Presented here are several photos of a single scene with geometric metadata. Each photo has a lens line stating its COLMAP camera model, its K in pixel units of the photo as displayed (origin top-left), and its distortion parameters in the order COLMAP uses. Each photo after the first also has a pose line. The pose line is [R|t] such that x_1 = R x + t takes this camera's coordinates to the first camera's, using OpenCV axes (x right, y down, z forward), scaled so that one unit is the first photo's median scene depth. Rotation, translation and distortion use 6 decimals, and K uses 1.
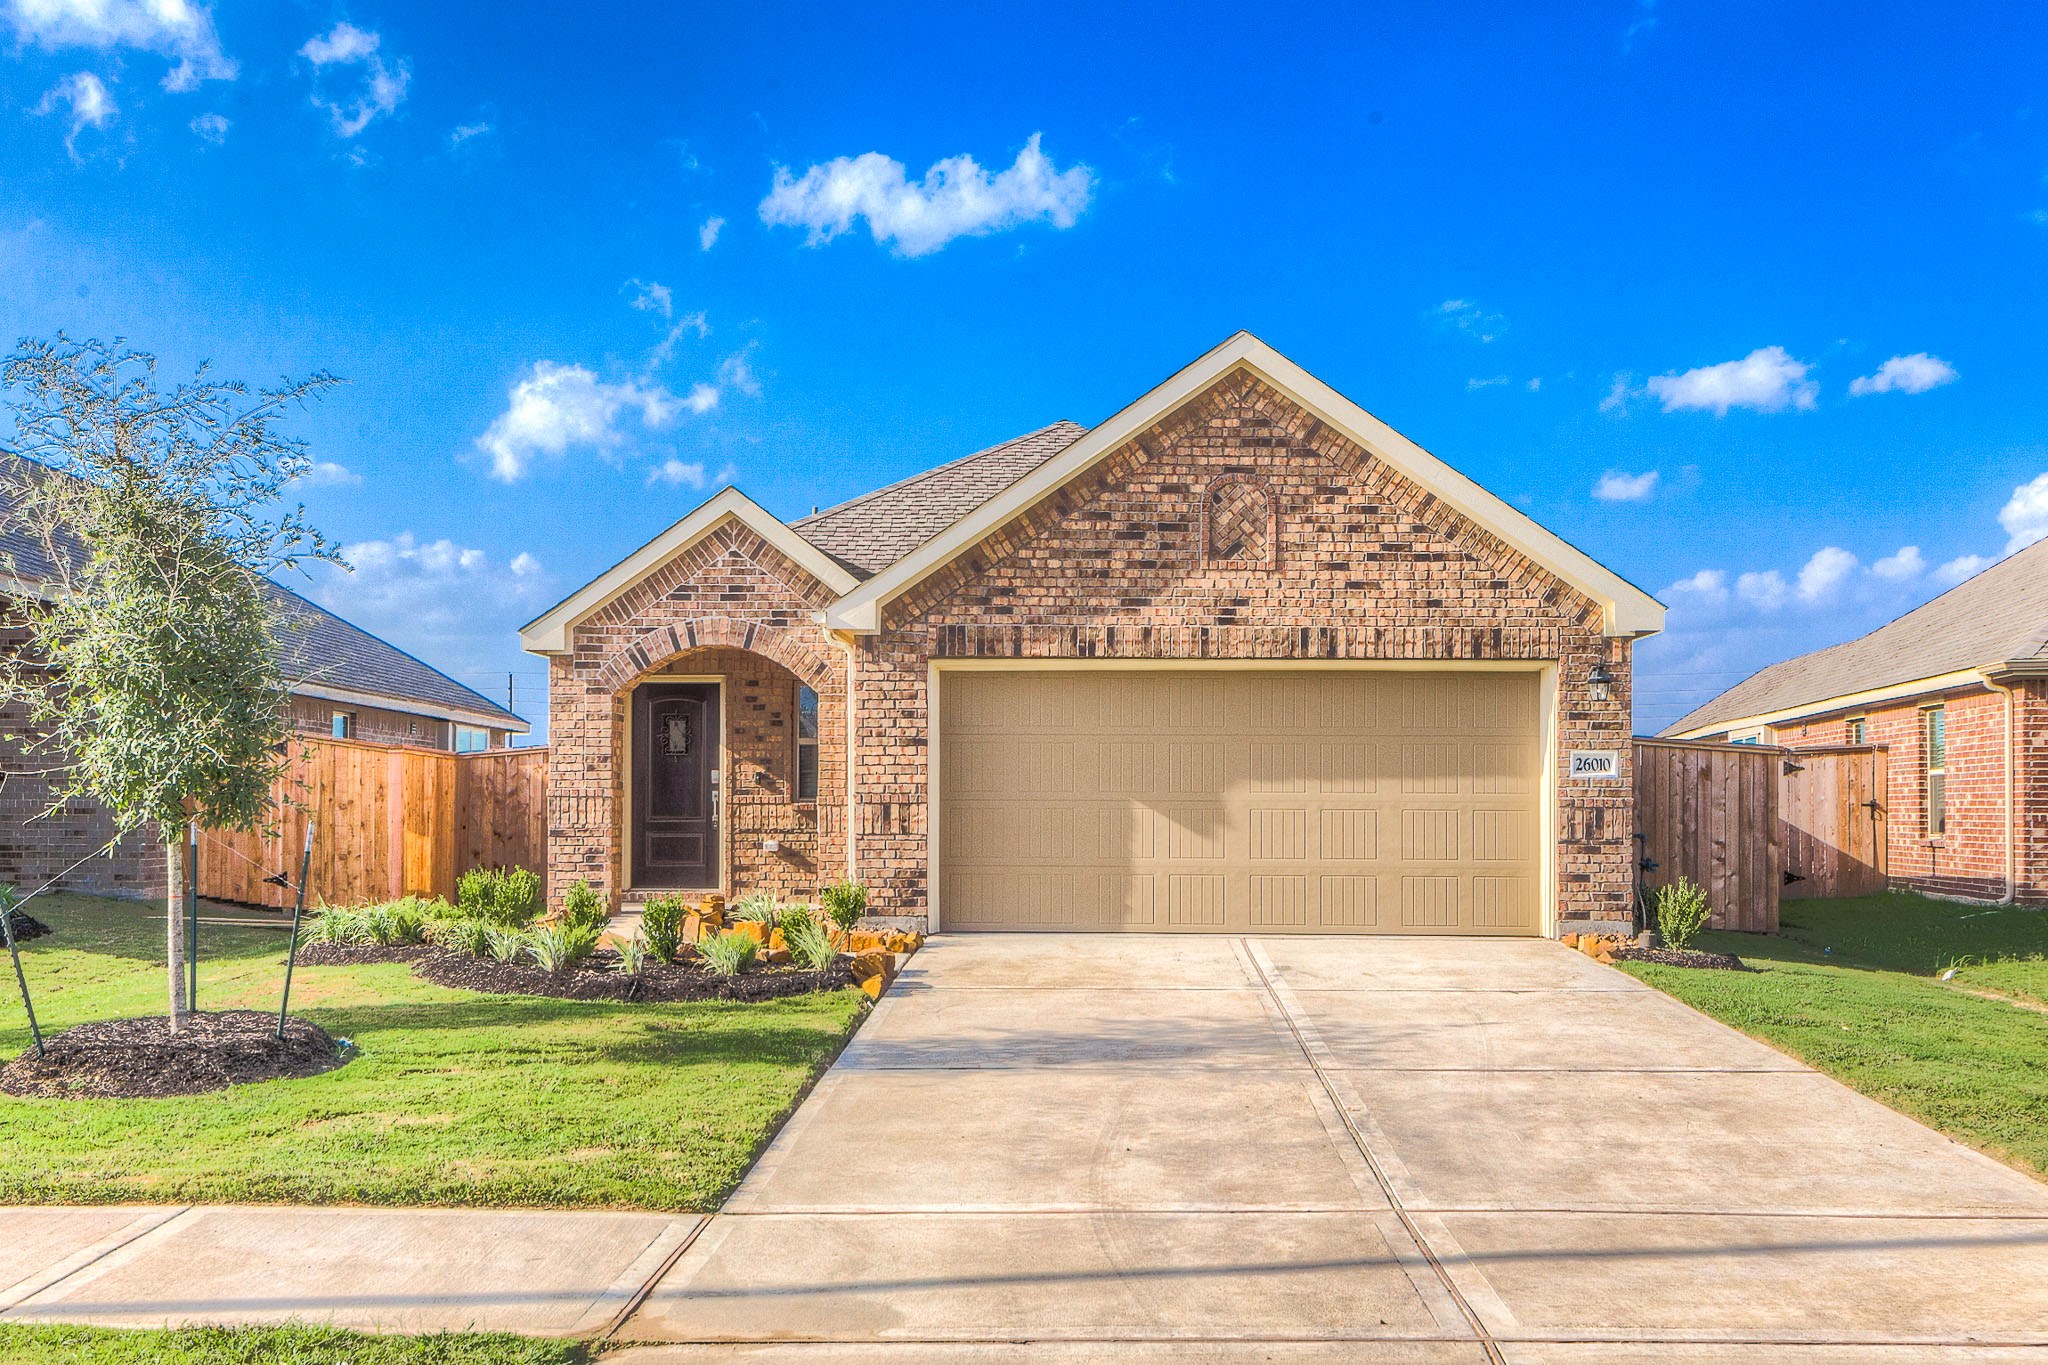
lens RADIAL K [[1703.1, 0, 1028.5], [0, 1703.1, 790.3], [0, 0, 1]] dist [0.006406, 0.002591]
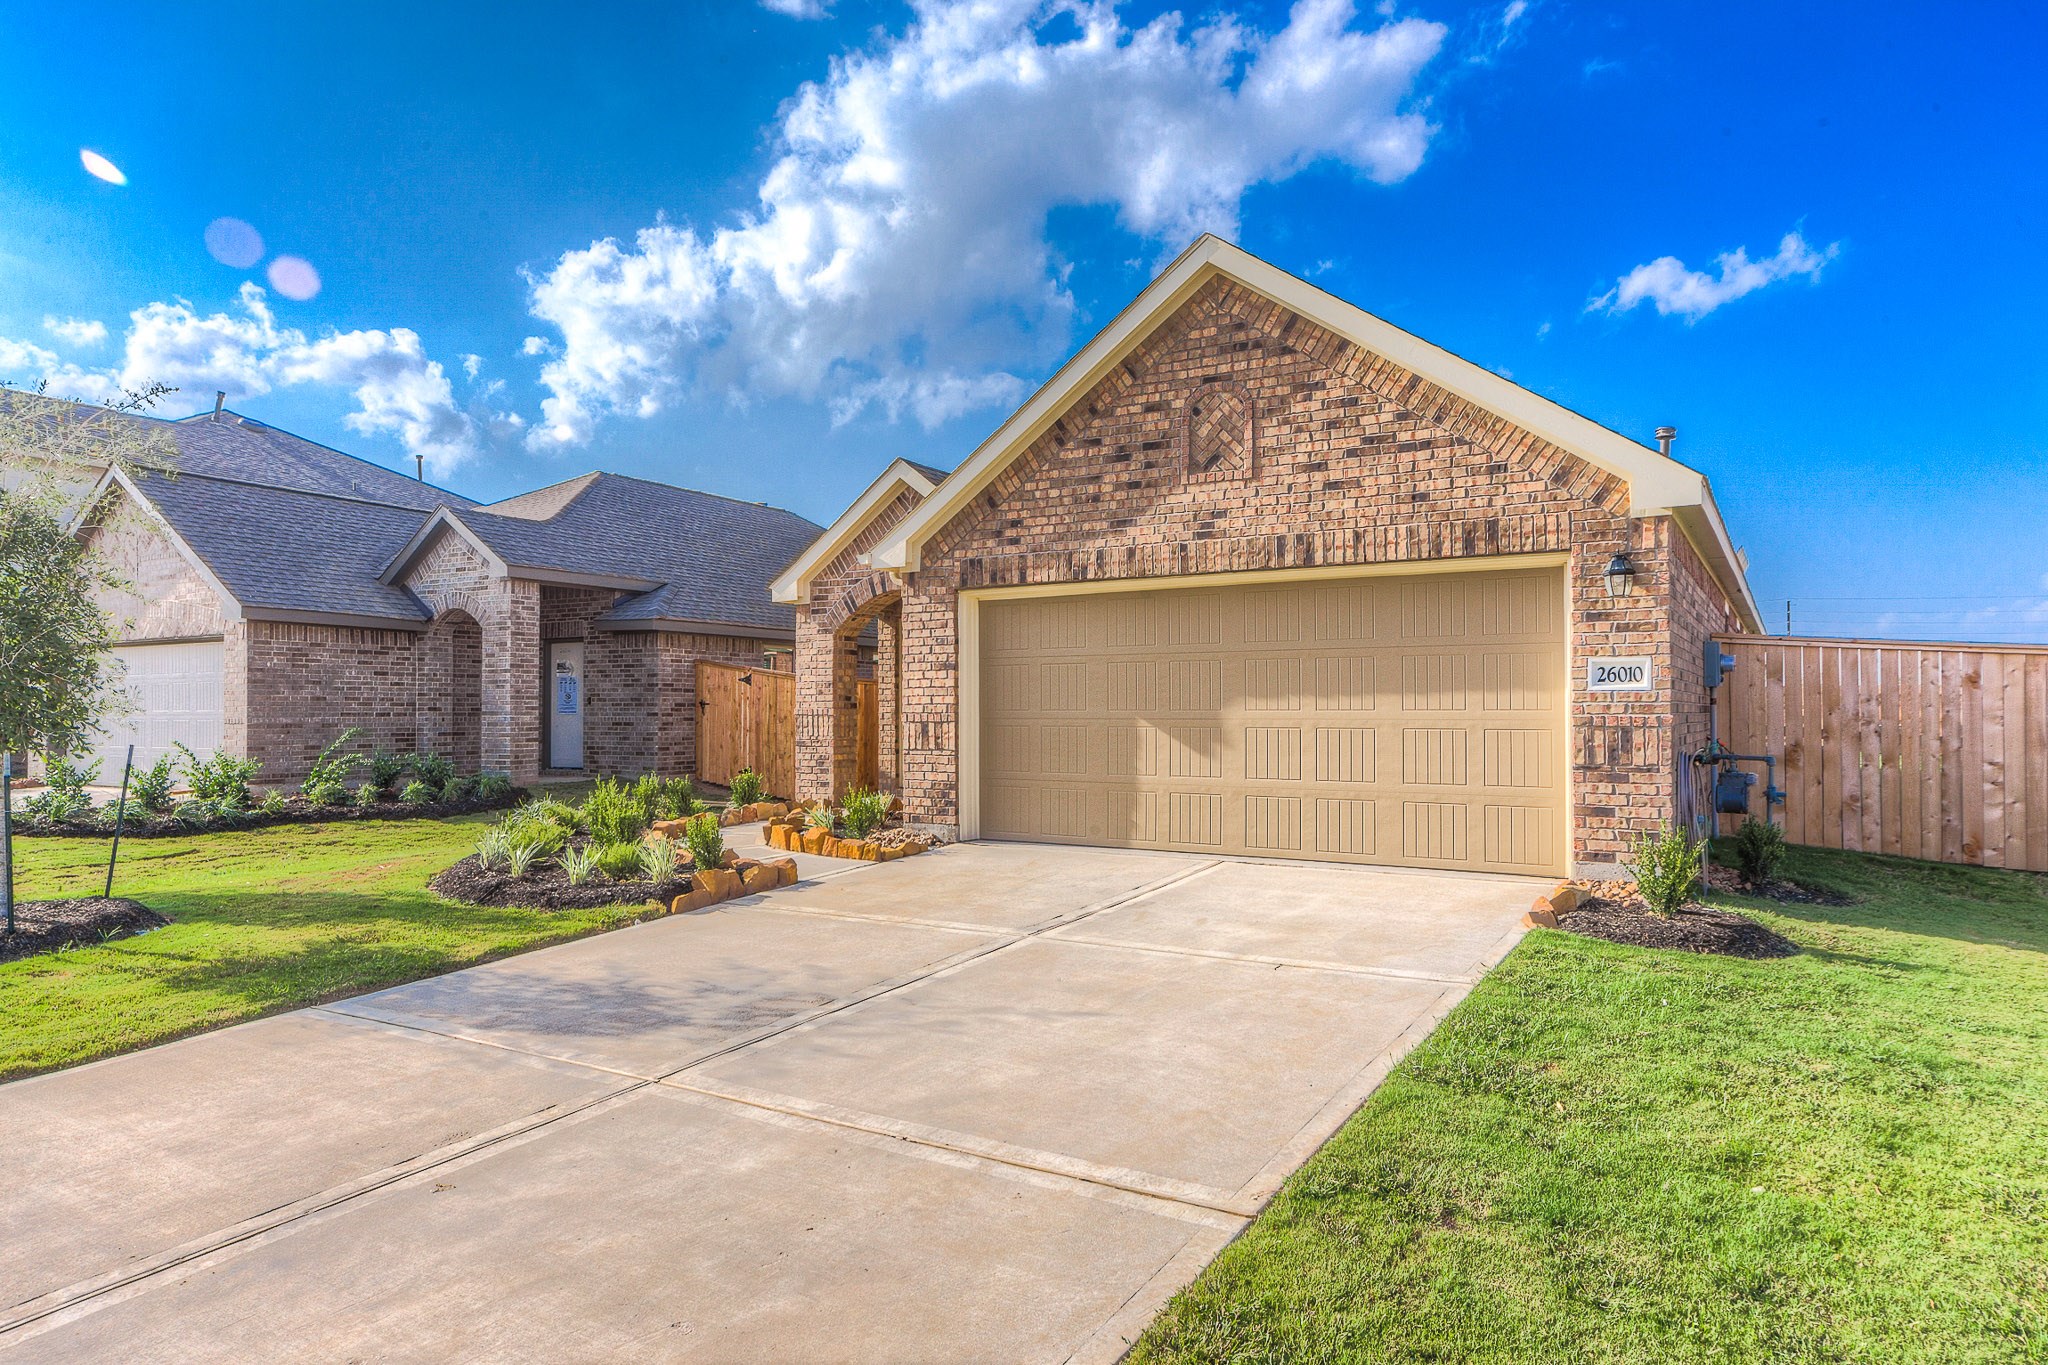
lens RADIAL K [[1150.1, 0, 1075.0], [0, 1150.1, 692.8], [0, 0, 1]] dist [0.003409, 0.001422]
pose [[0.882668, -0.012632, -0.469827, 0.357759], [0.009672, 0.999915, -0.008713, -0.003945], [0.469898, 0.003146, 0.882715, 0.381998]]
